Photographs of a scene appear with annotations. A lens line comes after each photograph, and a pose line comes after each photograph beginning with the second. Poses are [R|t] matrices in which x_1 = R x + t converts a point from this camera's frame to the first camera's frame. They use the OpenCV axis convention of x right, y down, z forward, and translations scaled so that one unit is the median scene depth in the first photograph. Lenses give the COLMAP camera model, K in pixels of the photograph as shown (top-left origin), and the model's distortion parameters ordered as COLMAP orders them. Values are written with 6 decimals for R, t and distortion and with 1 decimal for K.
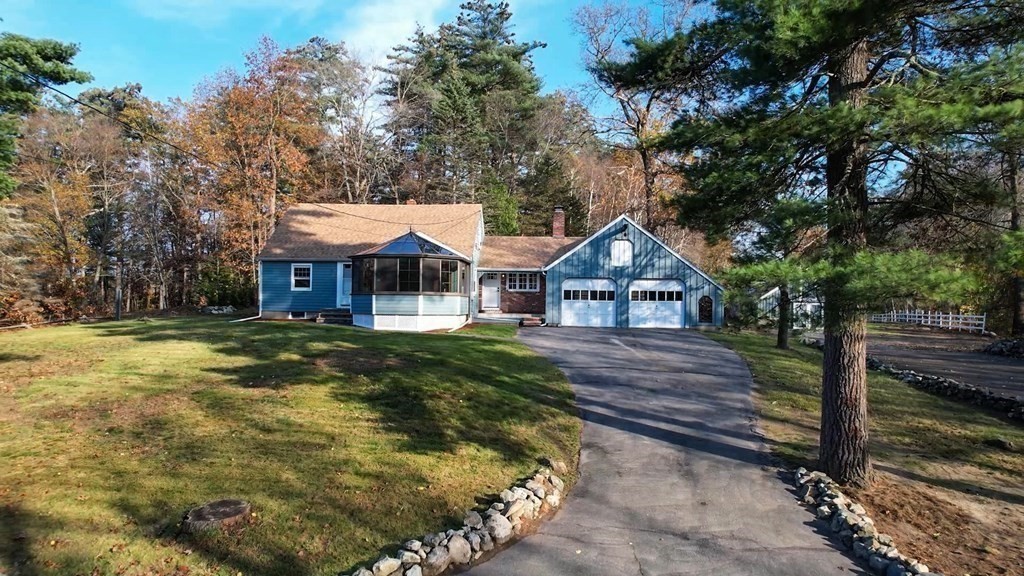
lens RADIAL K [[671.0, 0, 512.0], [0, 671.0, 288.0], [0, 0, 1]] dist [-0.039207, 0.000203]
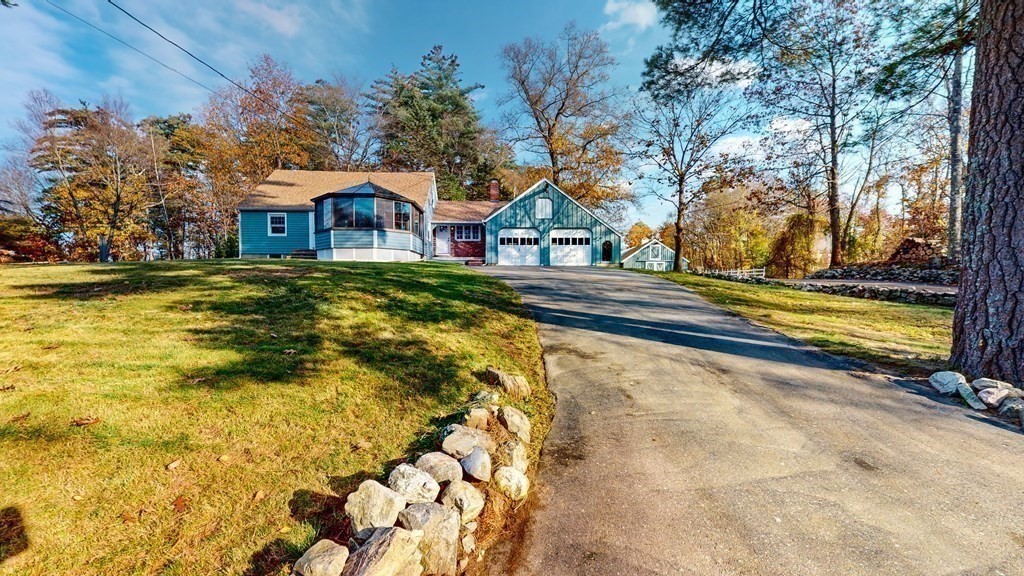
lens RADIAL K [[376.9, 0, 515.6], [0, 376.9, 289.9], [0, 0, 1]] dist [0.000886, -0.000056]
pose [[0.991517, -0.017751, 0.128760, 0.012656], [0.011516, 0.998732, 0.049011, 0.068647], [-0.129467, -0.047112, 0.990464, 0.274742]]
